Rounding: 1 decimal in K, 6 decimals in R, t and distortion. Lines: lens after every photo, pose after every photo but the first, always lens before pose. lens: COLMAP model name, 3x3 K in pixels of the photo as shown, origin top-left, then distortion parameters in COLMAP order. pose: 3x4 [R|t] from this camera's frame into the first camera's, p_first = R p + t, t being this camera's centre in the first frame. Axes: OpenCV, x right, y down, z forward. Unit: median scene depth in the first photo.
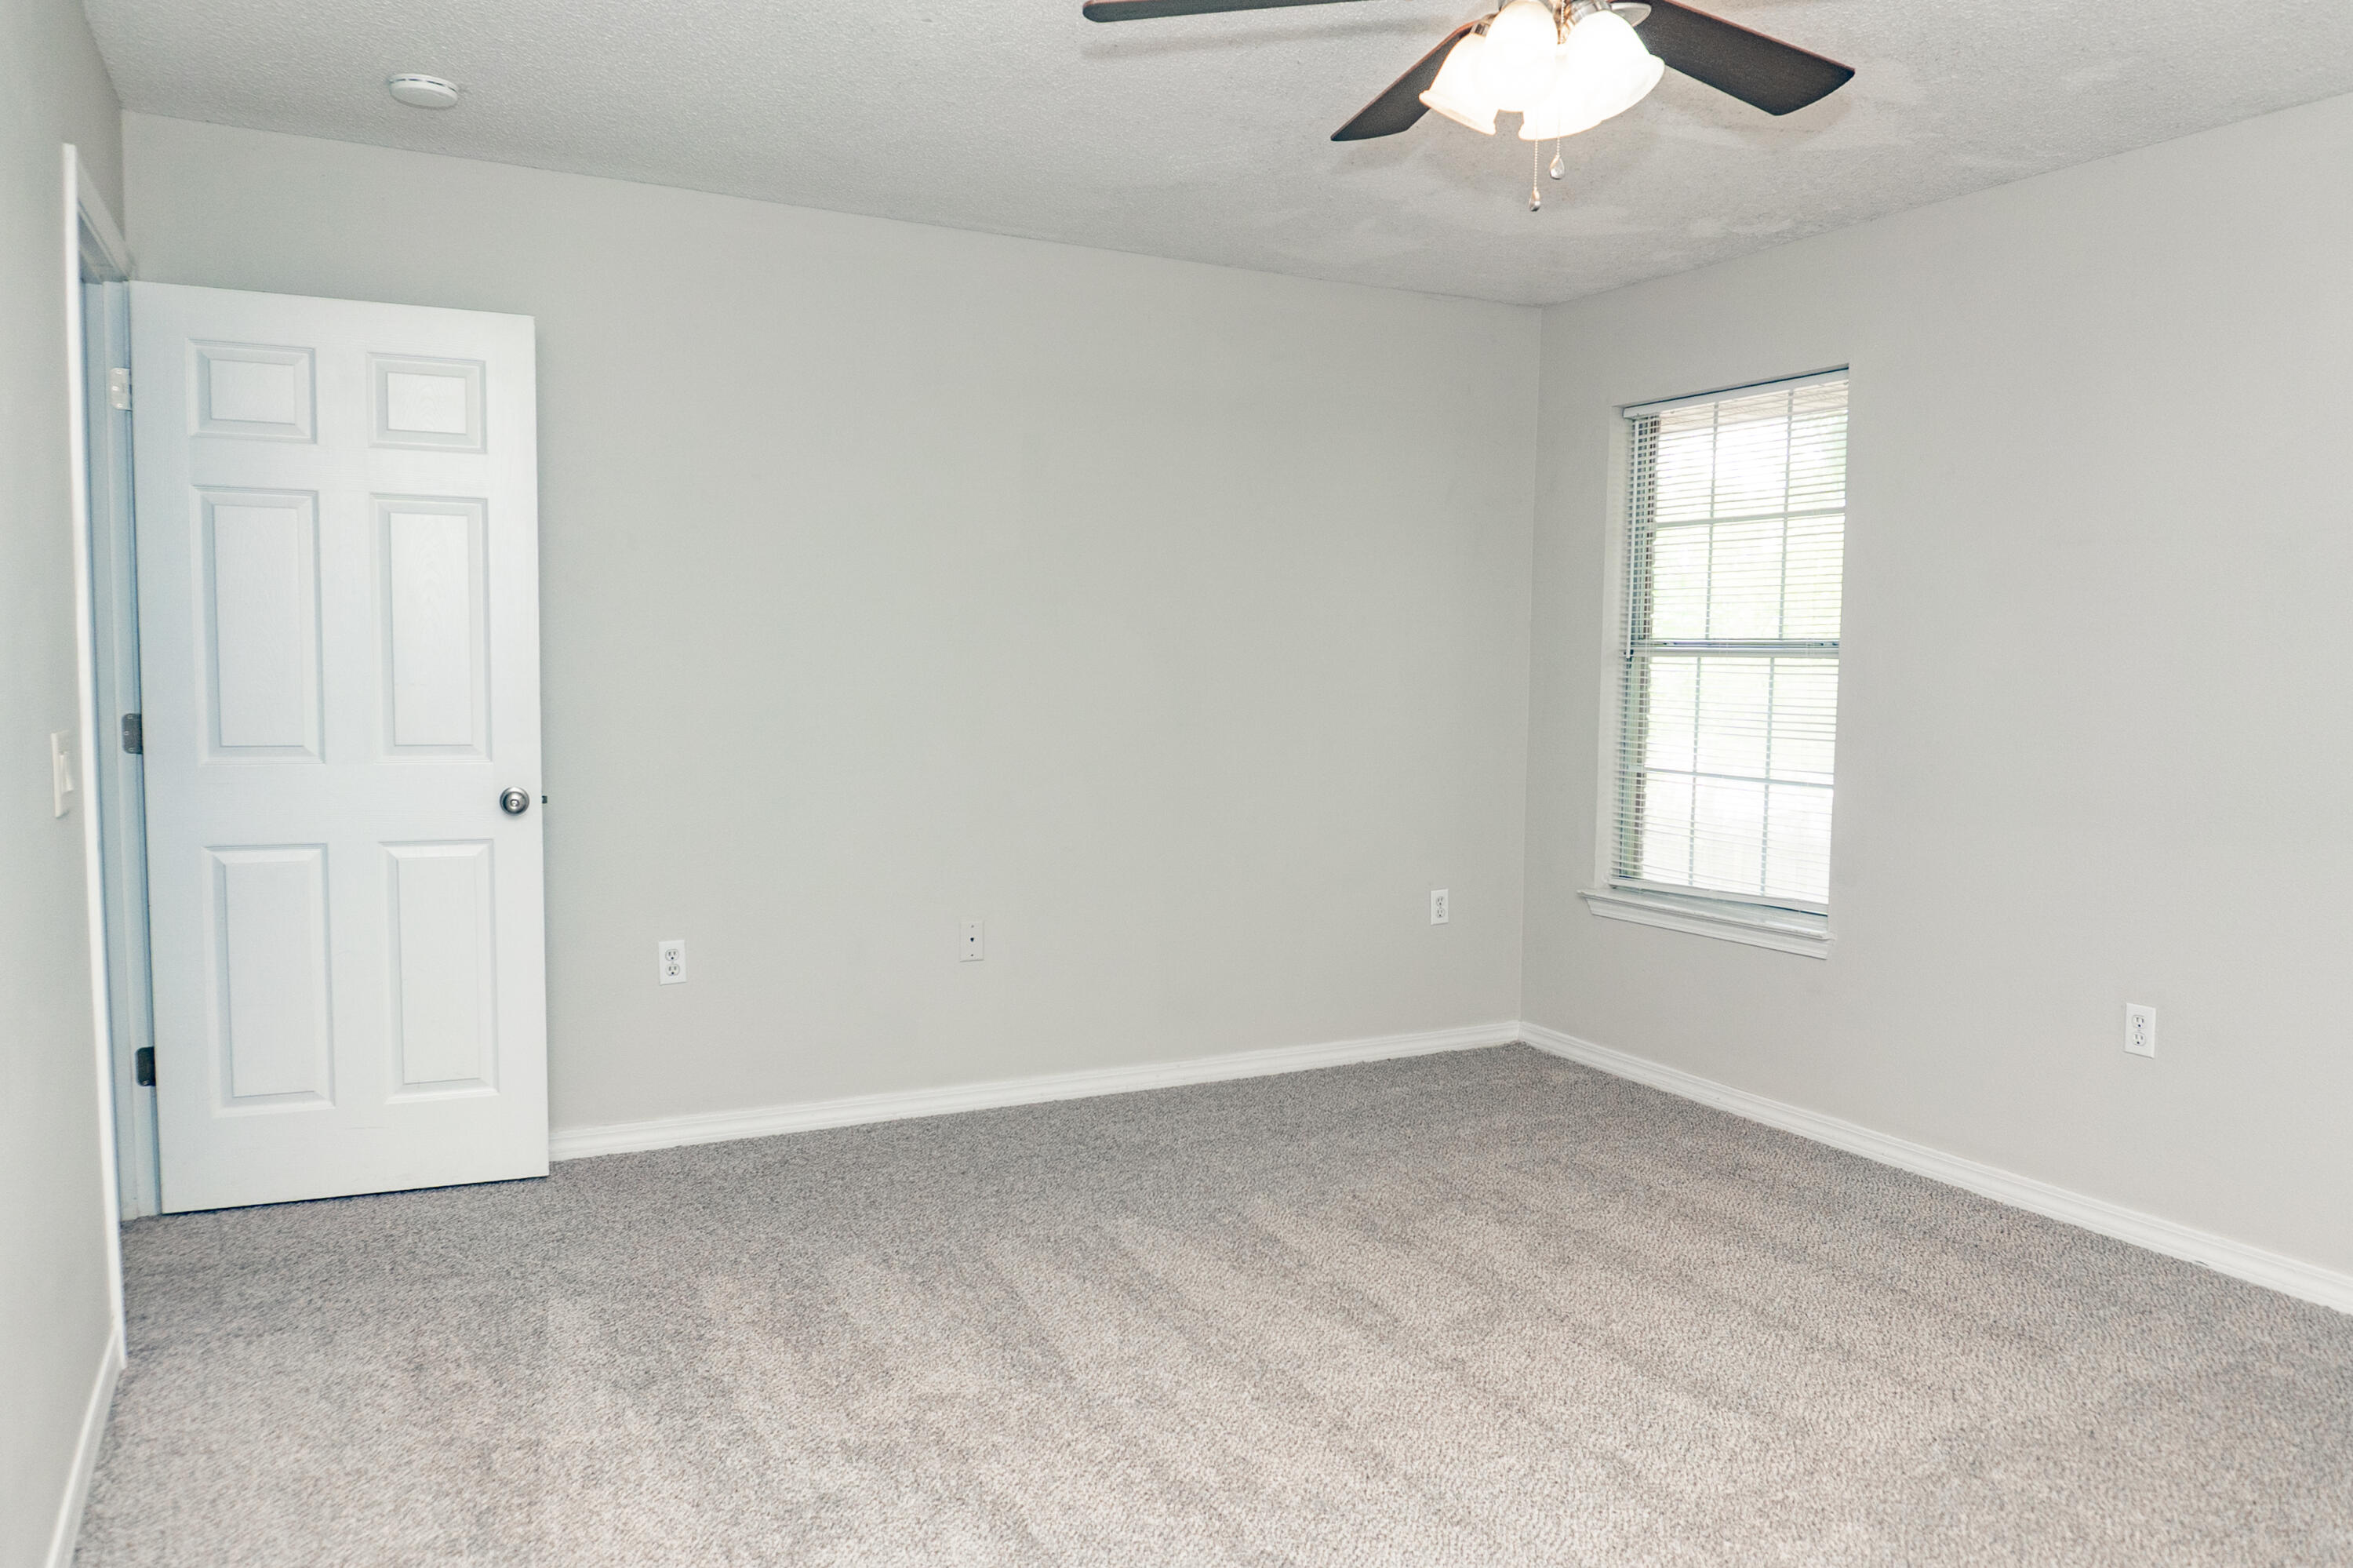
lens RADIAL K [[1641.9, 0, 1171.7], [0, 1641.9, 795.3], [0, 0, 1]] dist [-0.015602, -0.004729]
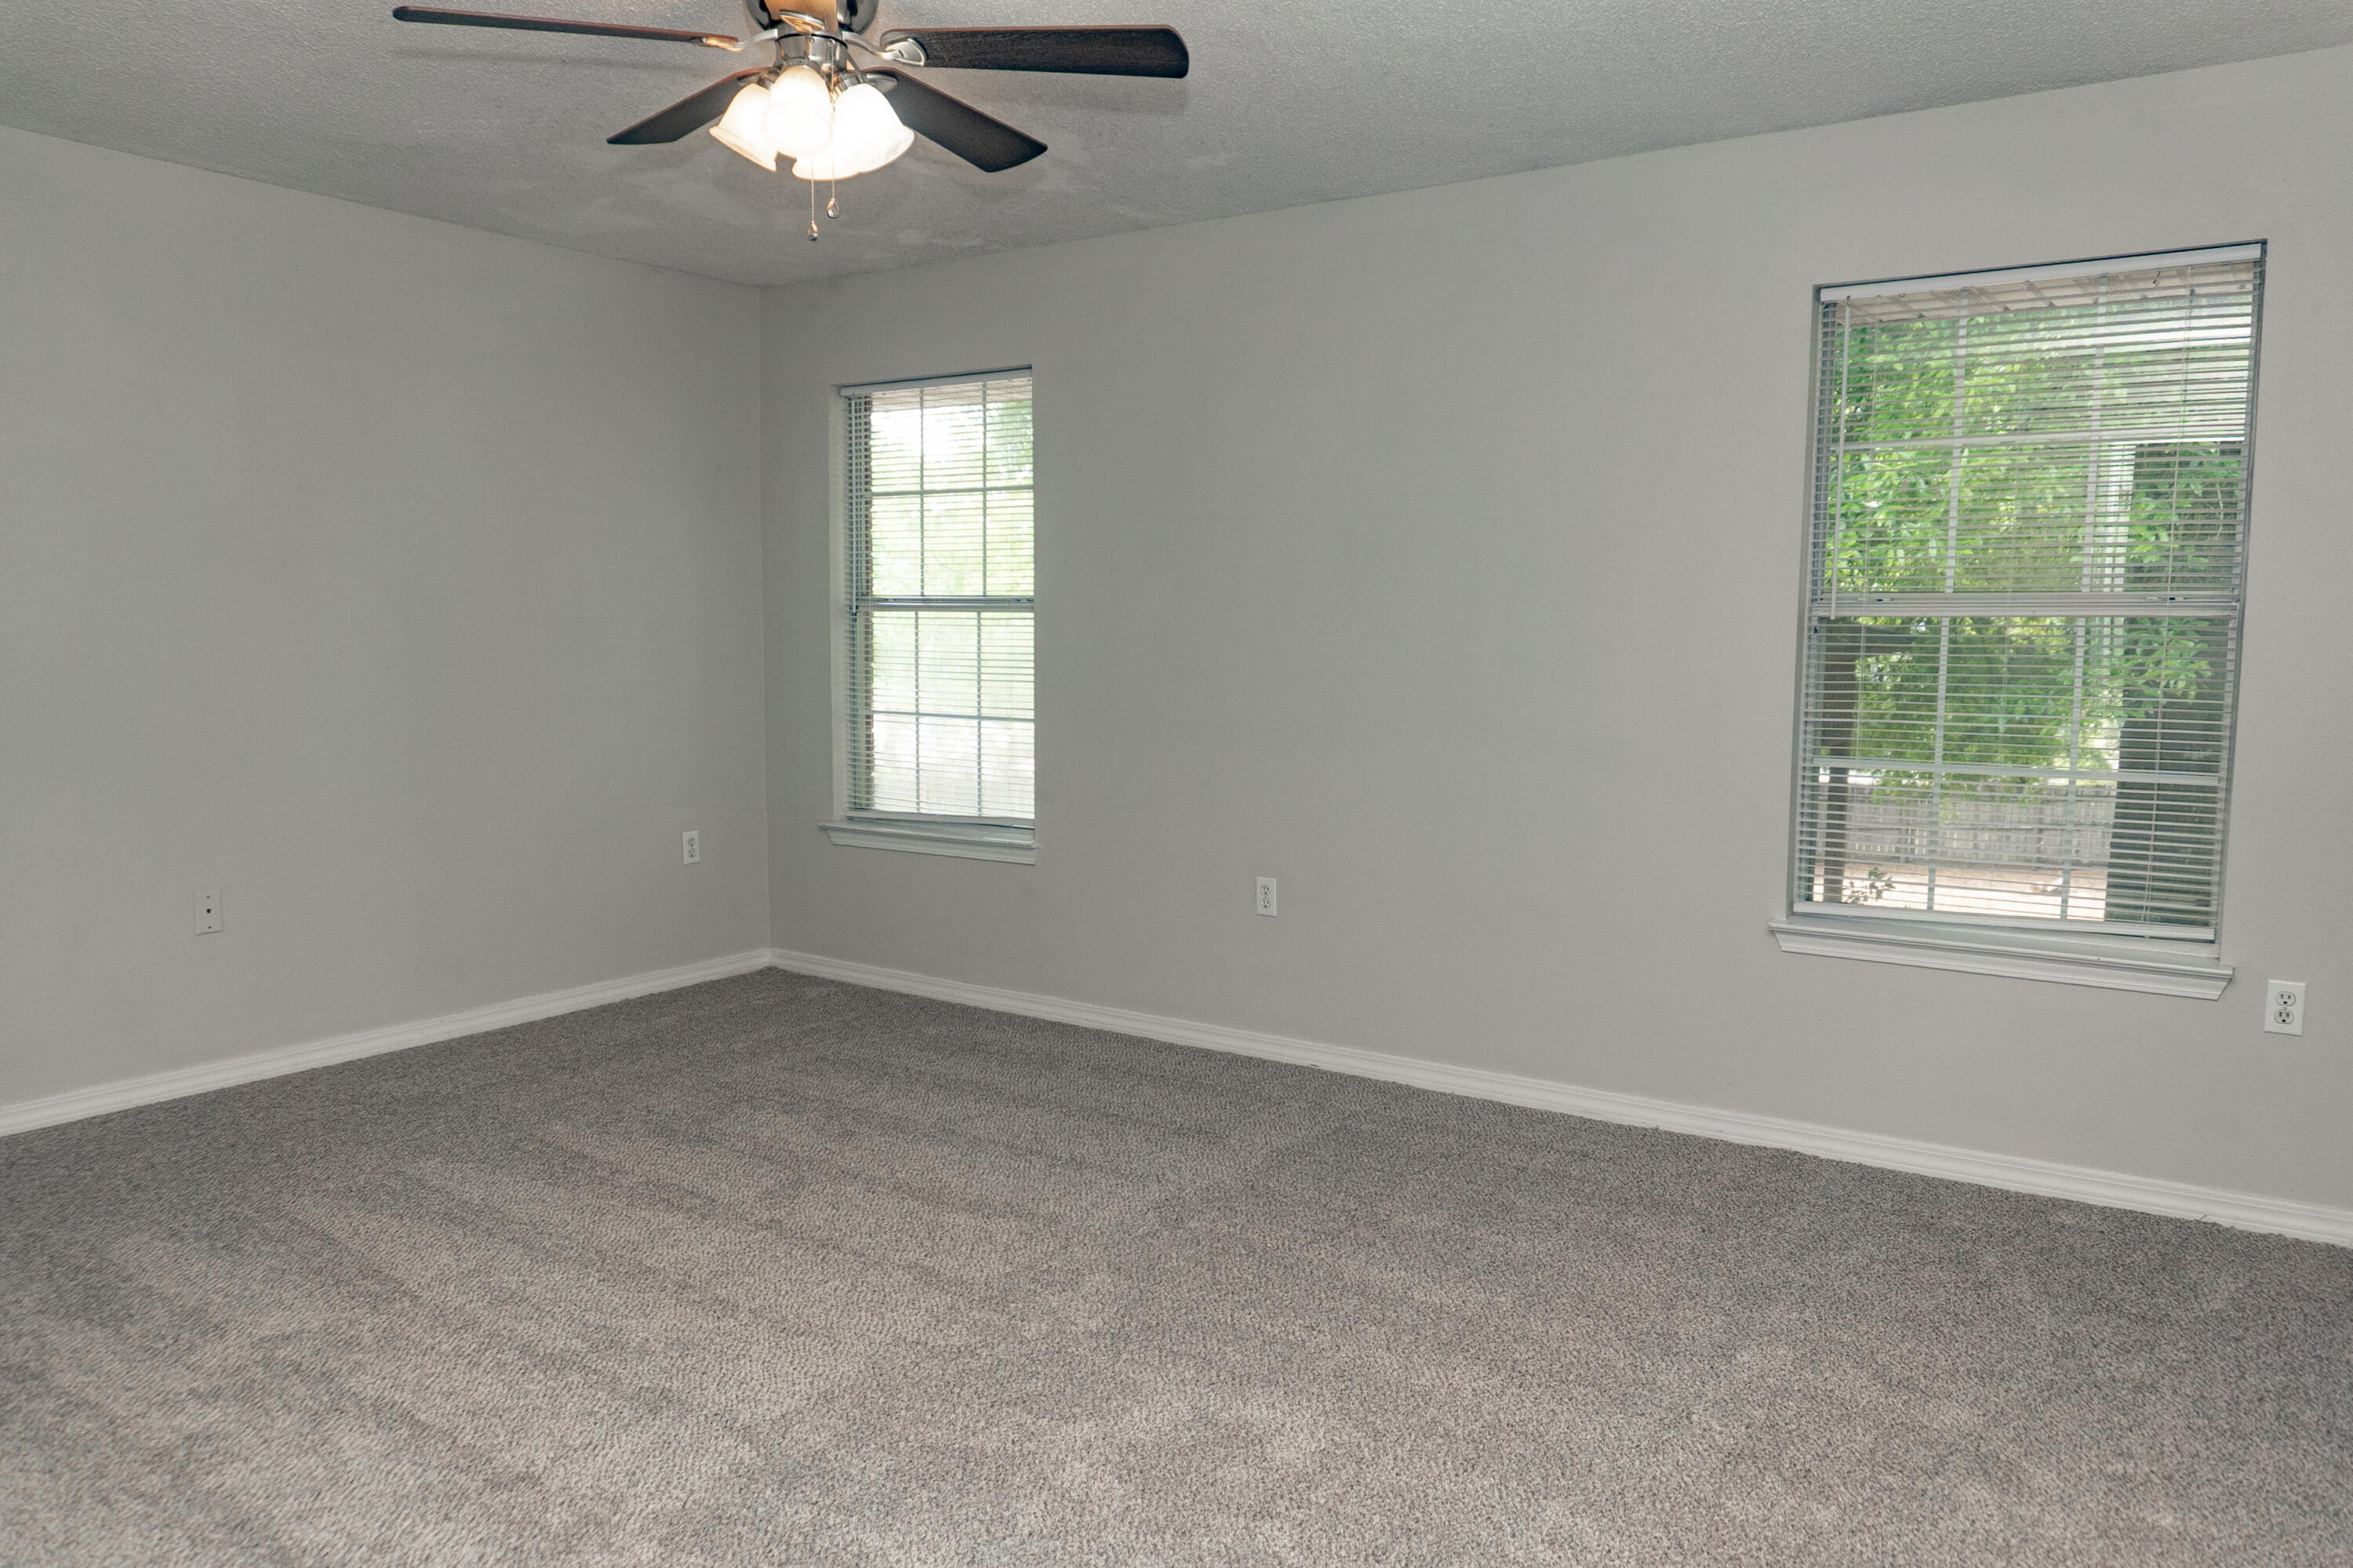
lens RADIAL K [[1641.9, 0, 1182.8], [0, 1641.9, 788.7], [0, 0, 1]] dist [-0.015602, -0.004729]
pose [[0.878157, -0.053099, 0.475417, -0.089232], [0.041937, 0.998539, 0.034063, 0.010471], [-0.476531, -0.009975, 0.879101, -0.128543]]
